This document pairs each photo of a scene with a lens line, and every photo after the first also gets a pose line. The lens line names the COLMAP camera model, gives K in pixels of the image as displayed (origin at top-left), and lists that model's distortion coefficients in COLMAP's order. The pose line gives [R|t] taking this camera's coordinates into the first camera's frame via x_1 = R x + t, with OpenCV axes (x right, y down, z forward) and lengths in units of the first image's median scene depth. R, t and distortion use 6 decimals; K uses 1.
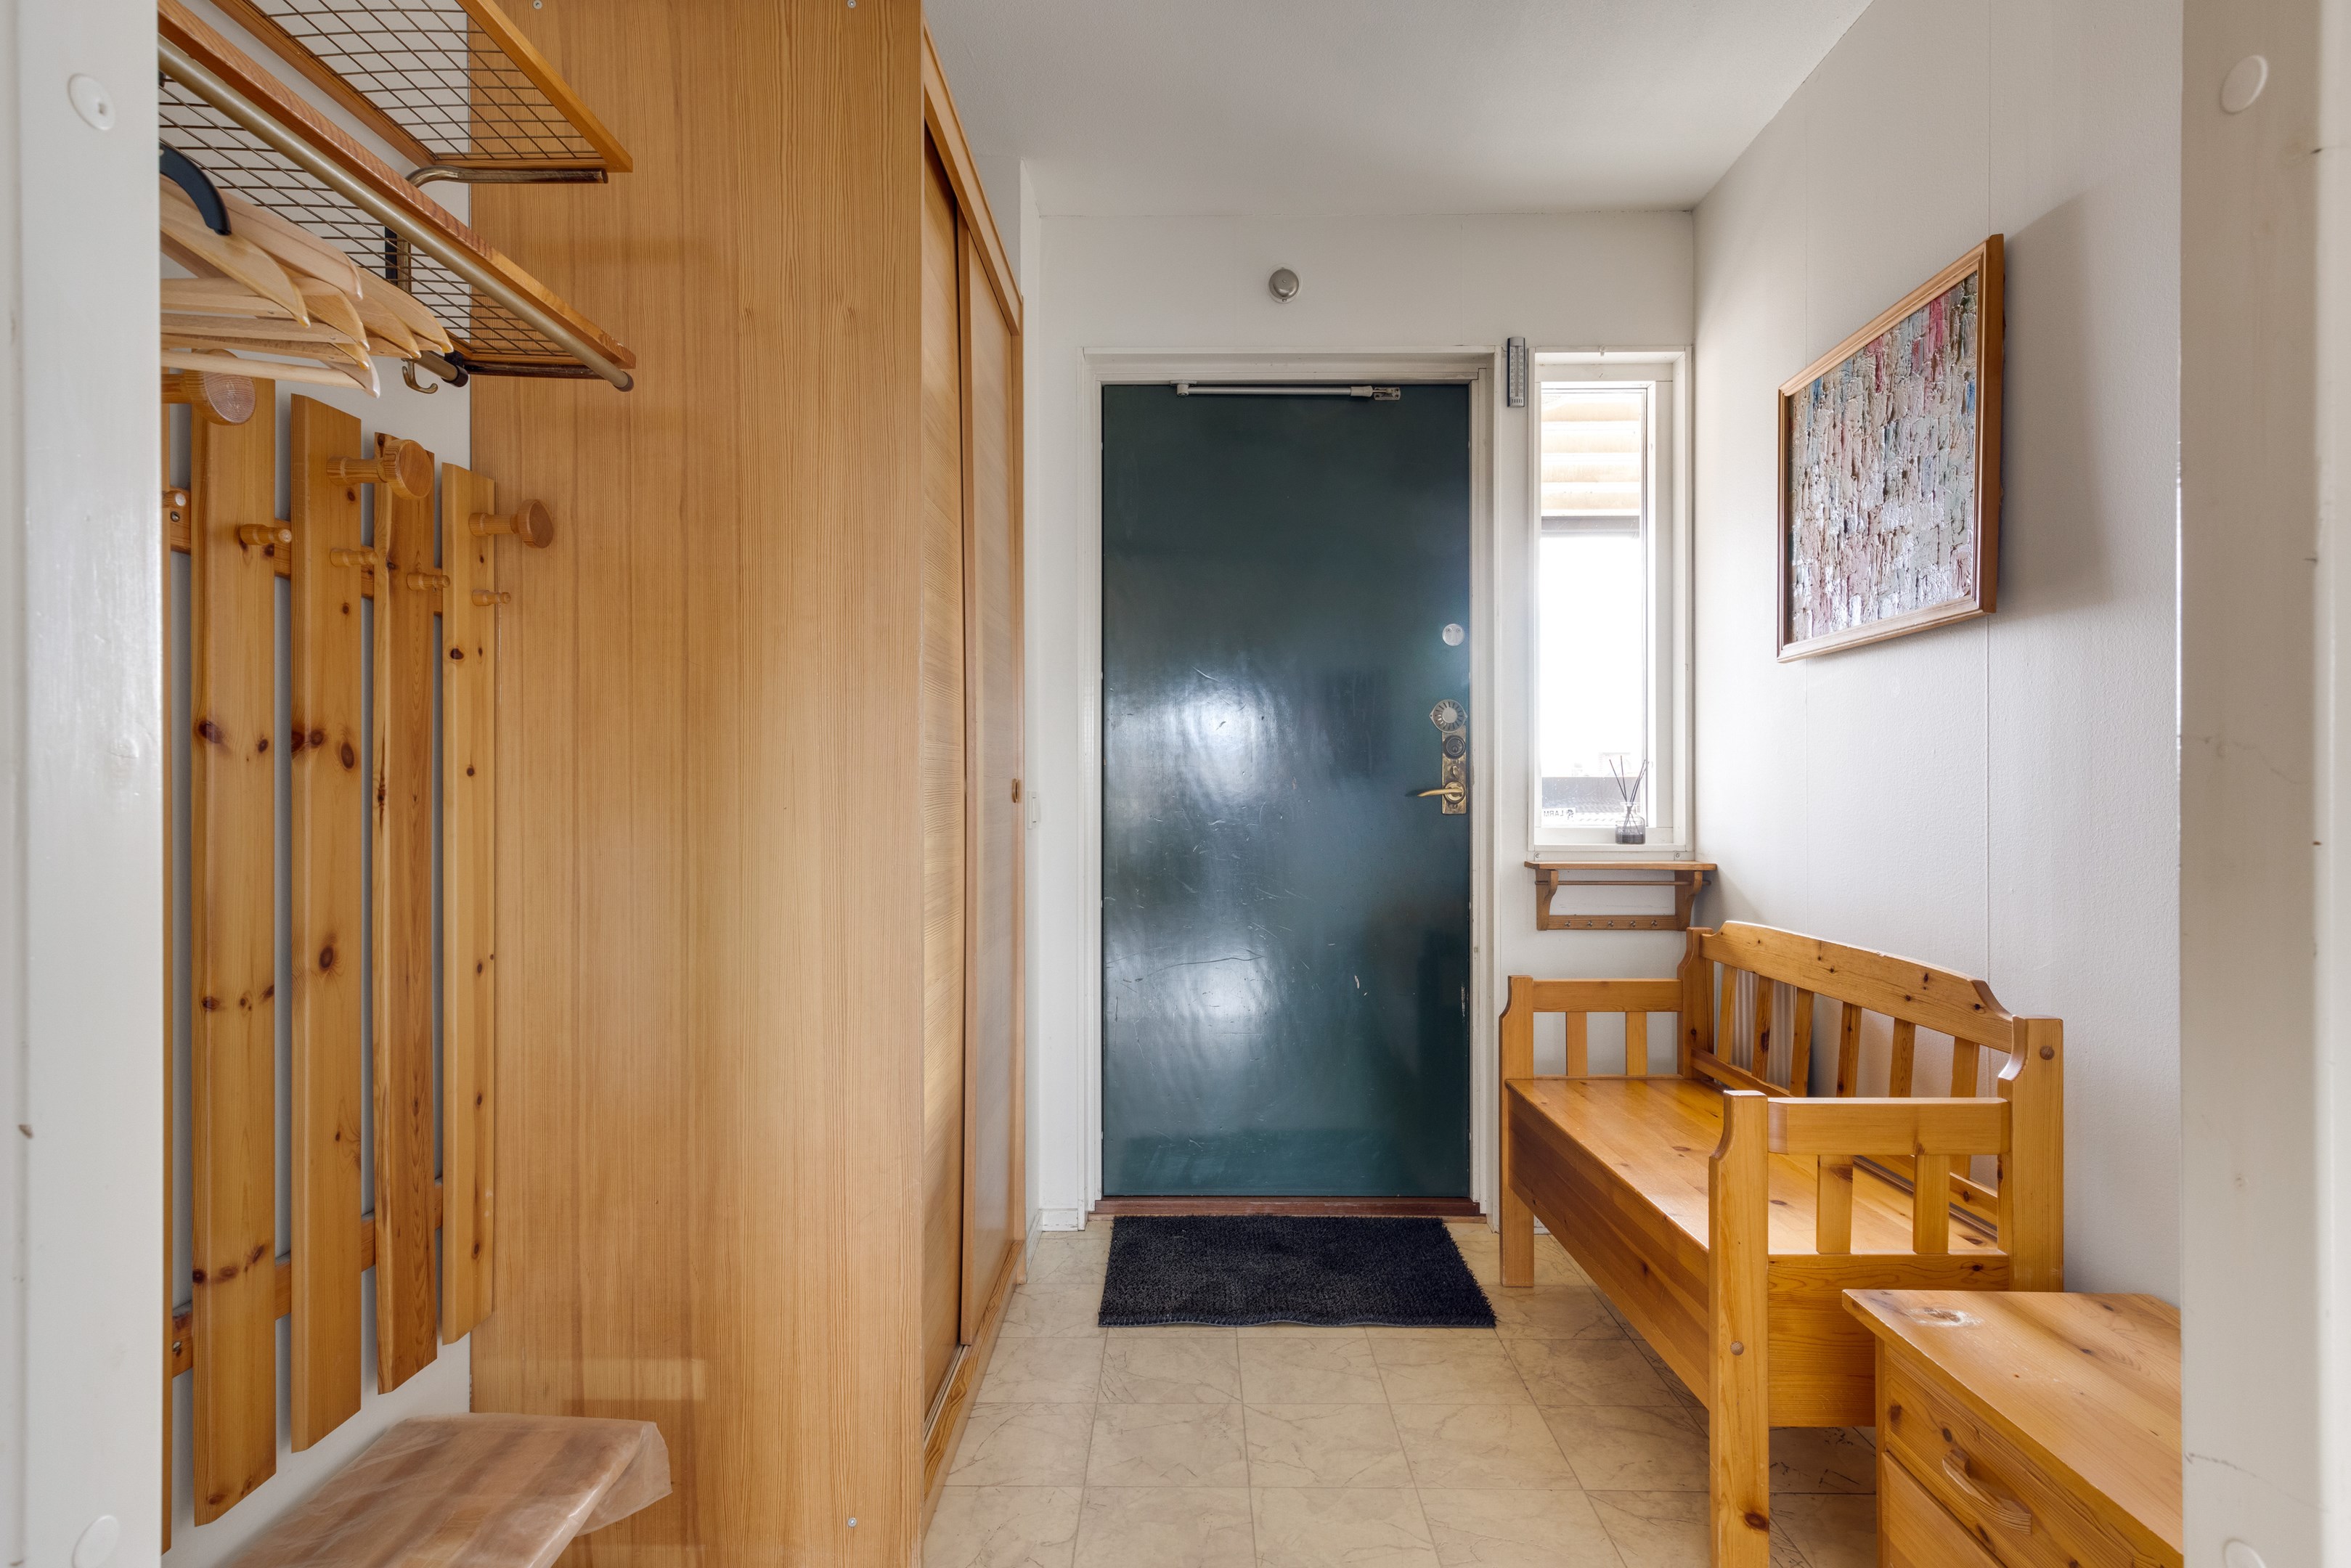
lens RADIAL K [[1242.8, 0, 1171.8], [0, 1242.8, 791.2], [0, 0, 1]] dist [-0.000155, -0.000014]
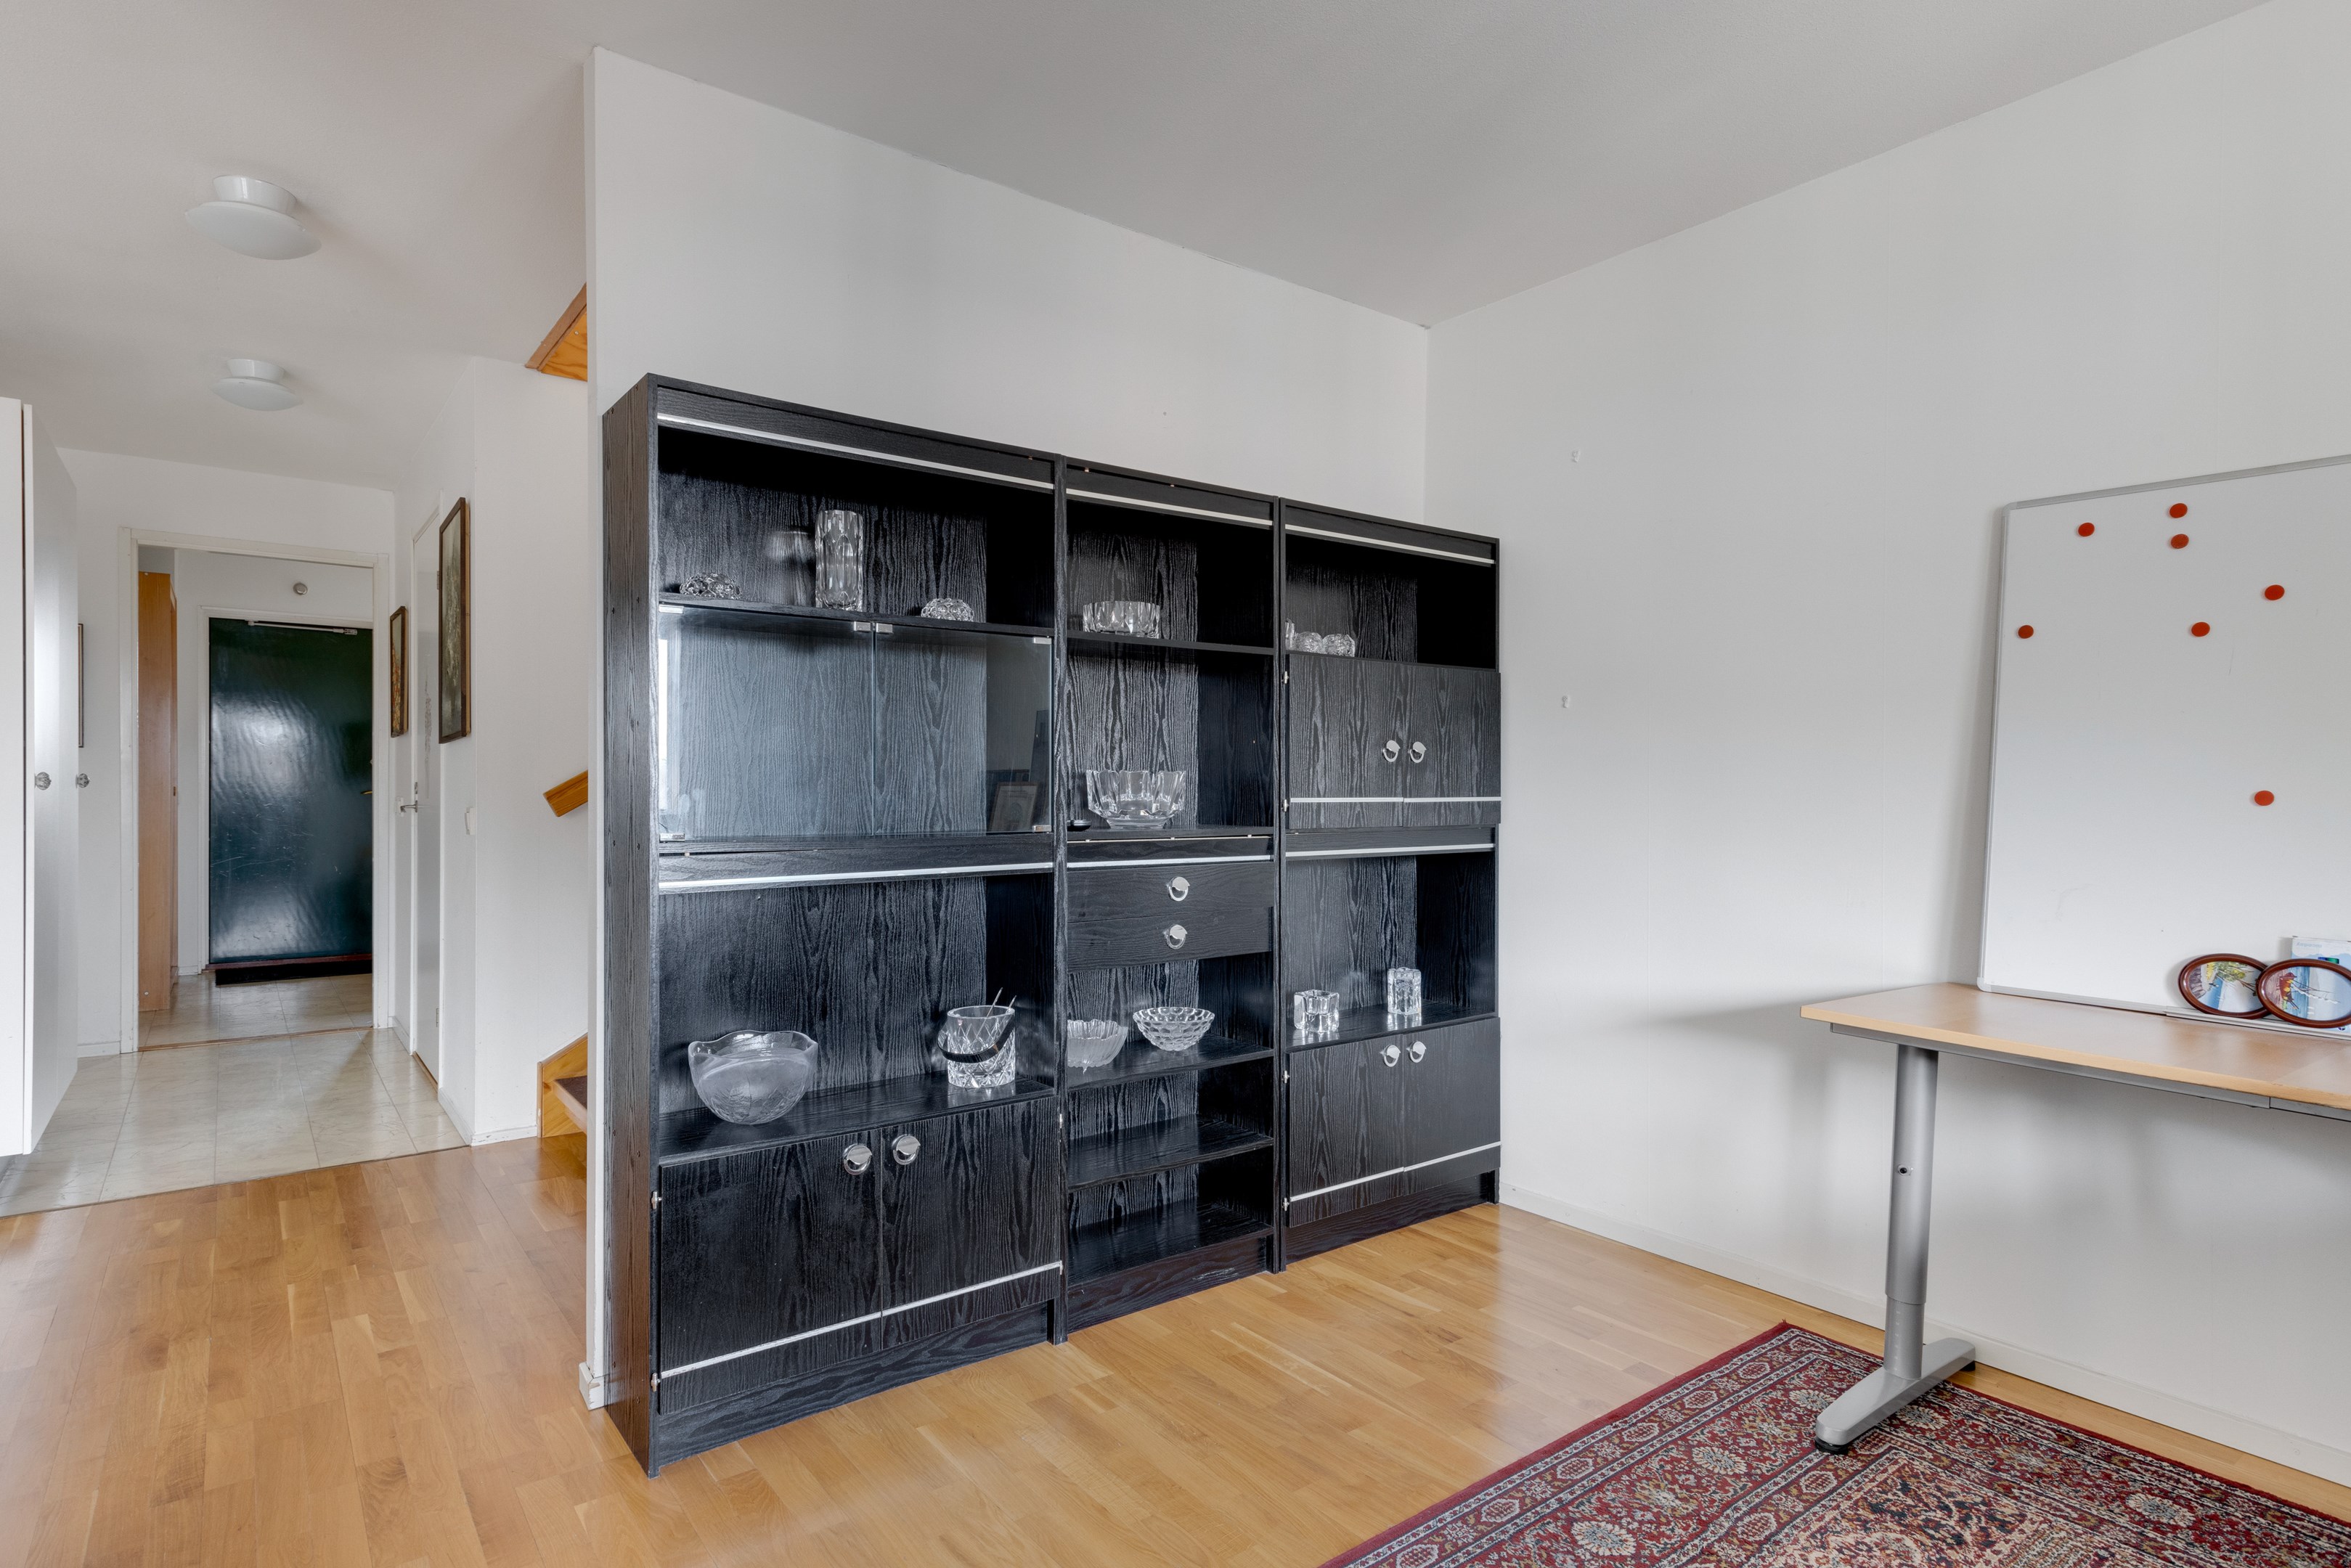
lens RADIAL K [[1234.2, 0, 1069.0], [0, 1234.2, 812.6], [0, 0, 1]] dist [0.024534, 0.000035]
pose [[0.822640, -0.002017, 0.568559, -0.062639], [-0.010597, 0.999766, 0.018880, -0.020681], [-0.568464, -0.021557, 0.822426, -1.886920]]
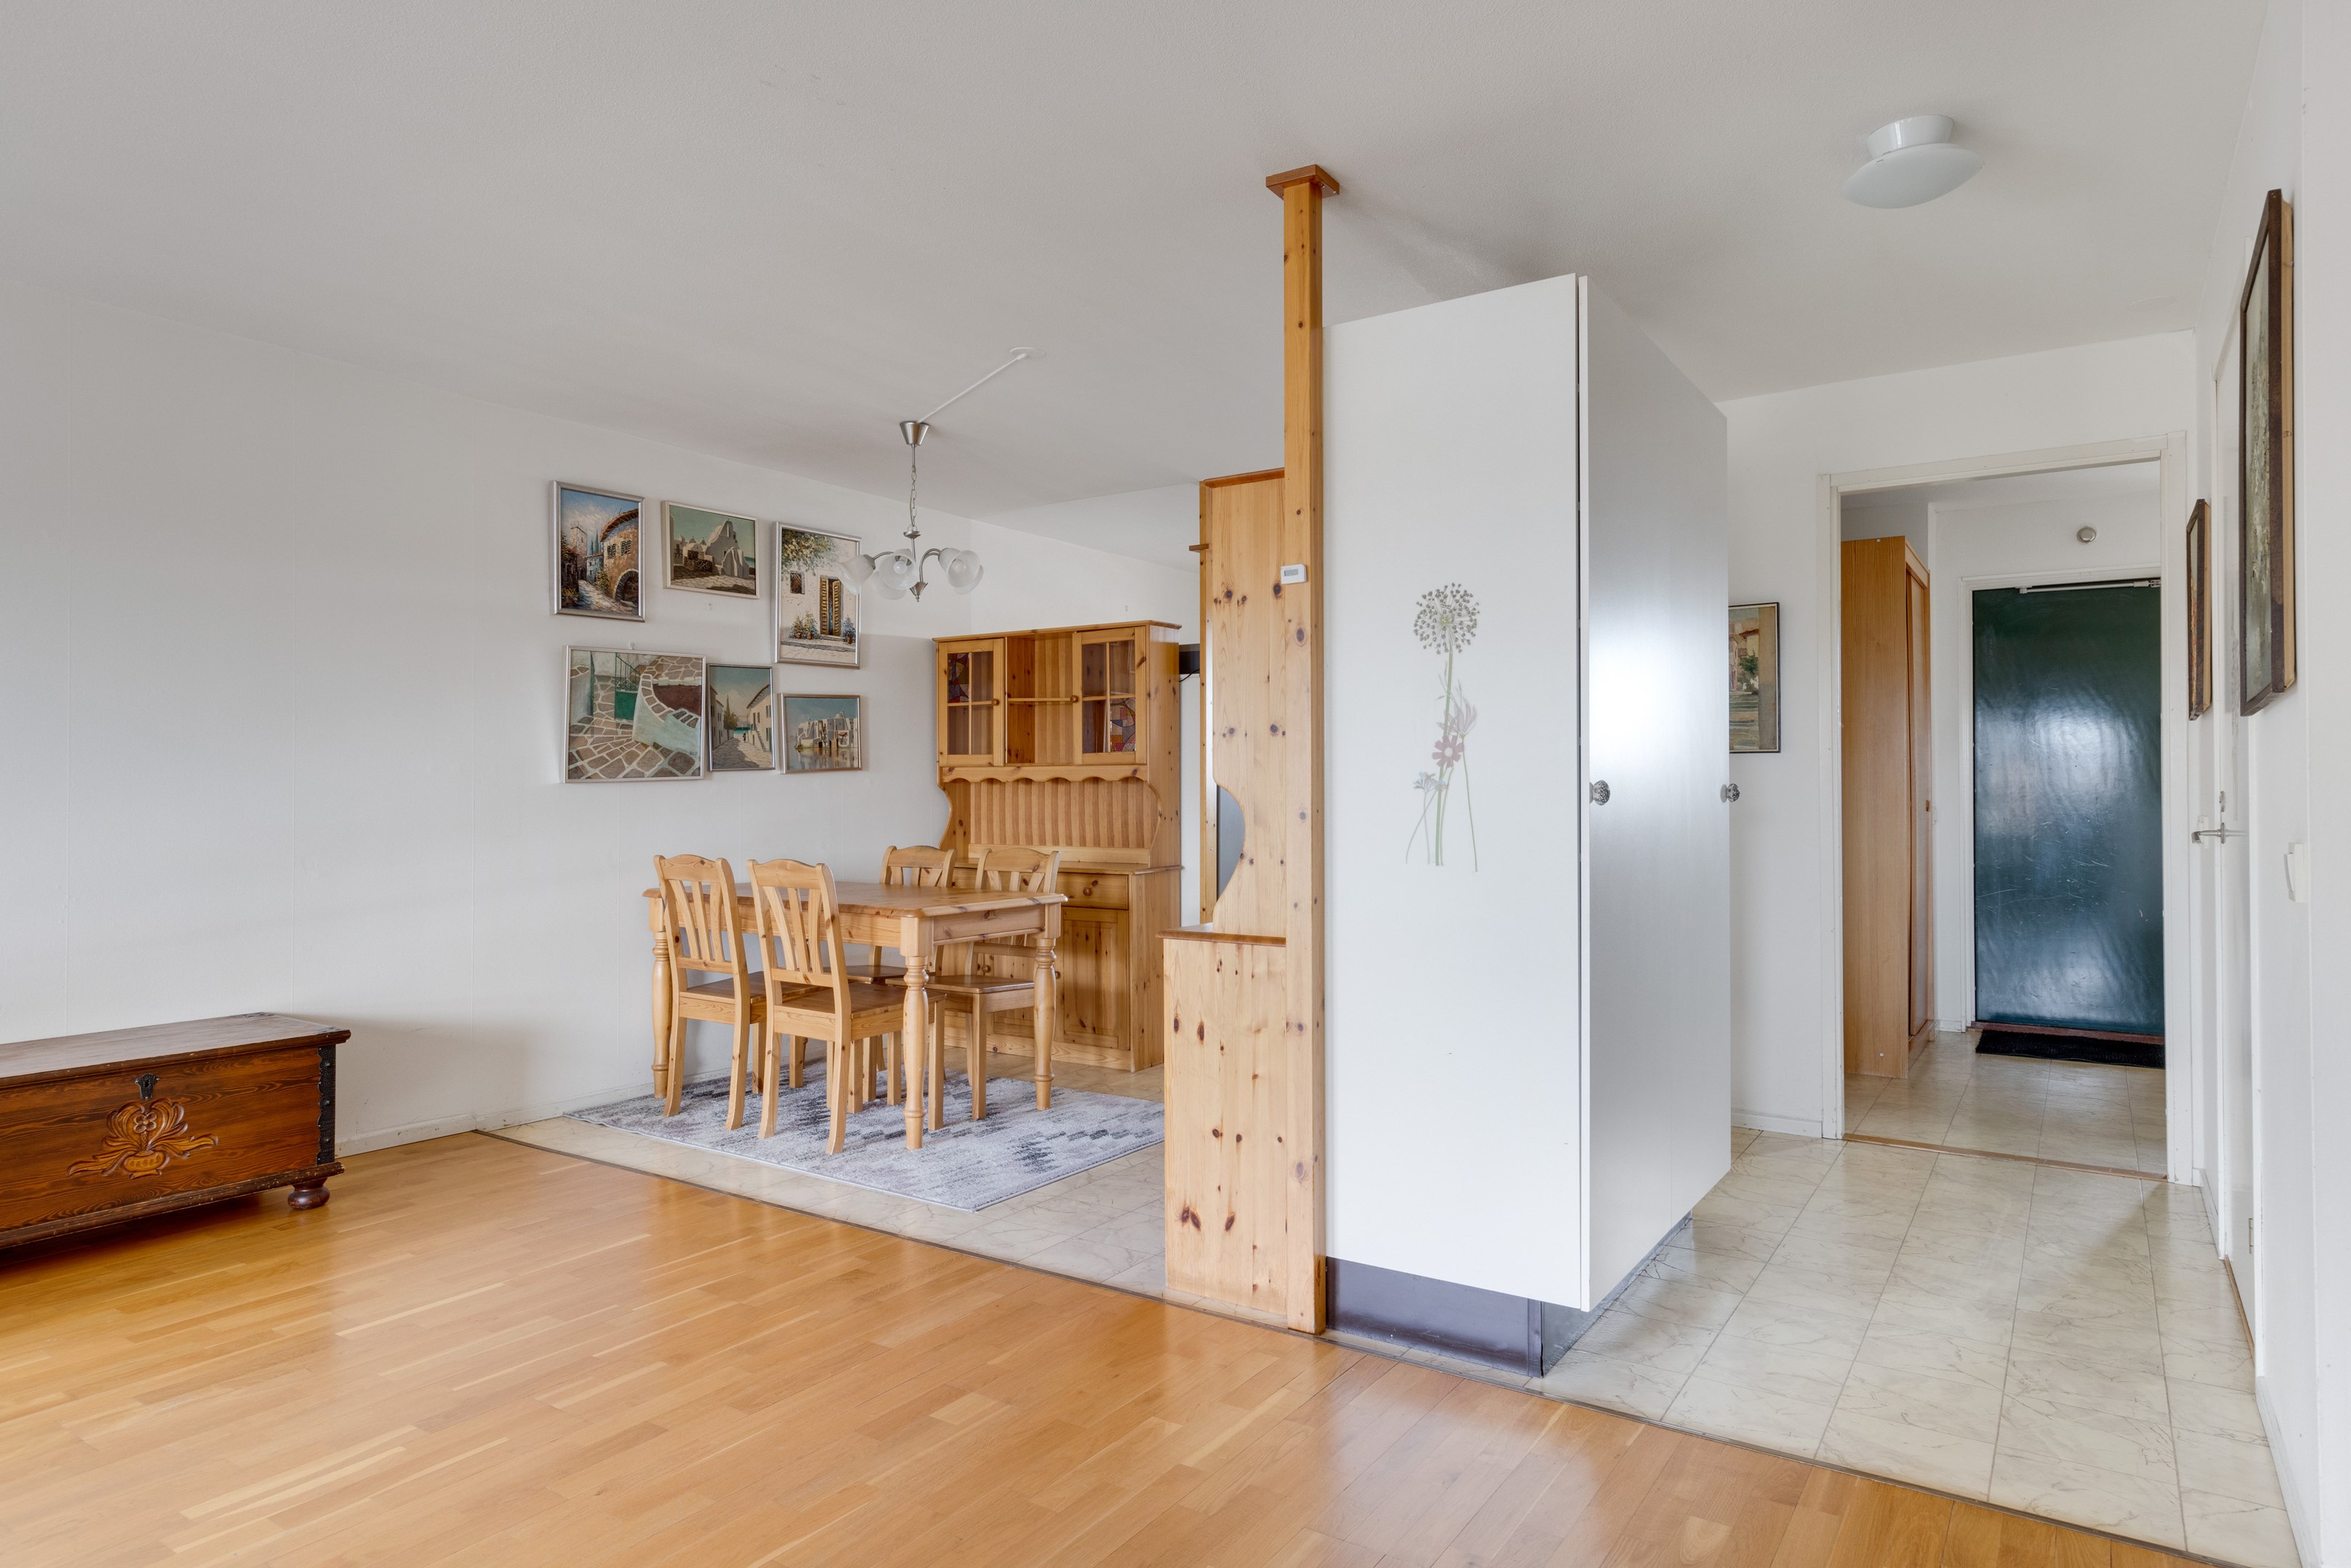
lens RADIAL K [[1328.8, 0, 1175.4], [0, 1328.8, 769.0], [0, 0, 1]] dist [0.004600, -0.001404]
pose [[0.834084, -0.005091, -0.551613, 0.048558], [-0.004035, 0.999874, -0.015330, -0.019284], [0.551622, 0.015012, 0.833959, -1.372796]]
